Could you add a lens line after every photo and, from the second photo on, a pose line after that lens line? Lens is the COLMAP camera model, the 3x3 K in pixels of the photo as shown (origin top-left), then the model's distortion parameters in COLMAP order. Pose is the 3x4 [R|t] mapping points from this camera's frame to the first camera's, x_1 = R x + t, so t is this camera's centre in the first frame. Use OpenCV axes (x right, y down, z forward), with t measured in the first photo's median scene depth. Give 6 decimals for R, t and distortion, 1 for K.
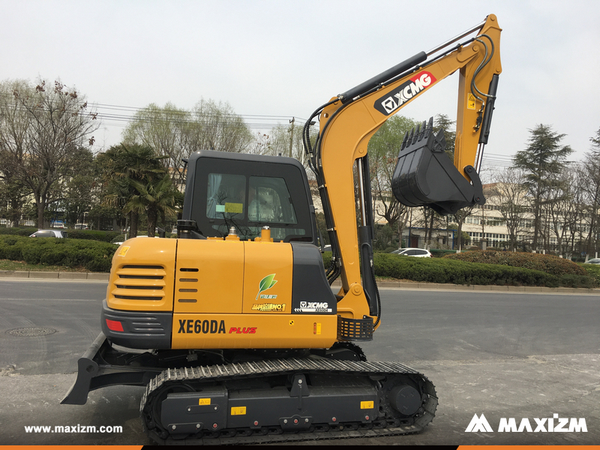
lens RADIAL K [[508.6, 0, 299.4], [0, 508.6, 224.2], [0, 0, 1]] dist [0.043896, 0.000016]
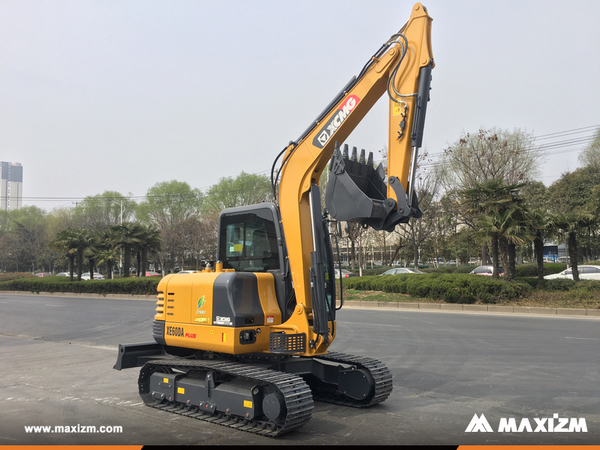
lens RADIAL K [[508.6, 0, 299.1], [0, 508.6, 225.2], [0, 0, 1]] dist [0.043896, 0.000016]
pose [[0.574900, -0.131144, -0.807645, 1.218619], [0.077295, 0.991362, -0.105956, 0.073981], [0.814565, -0.001513, 0.580071, 0.402275]]
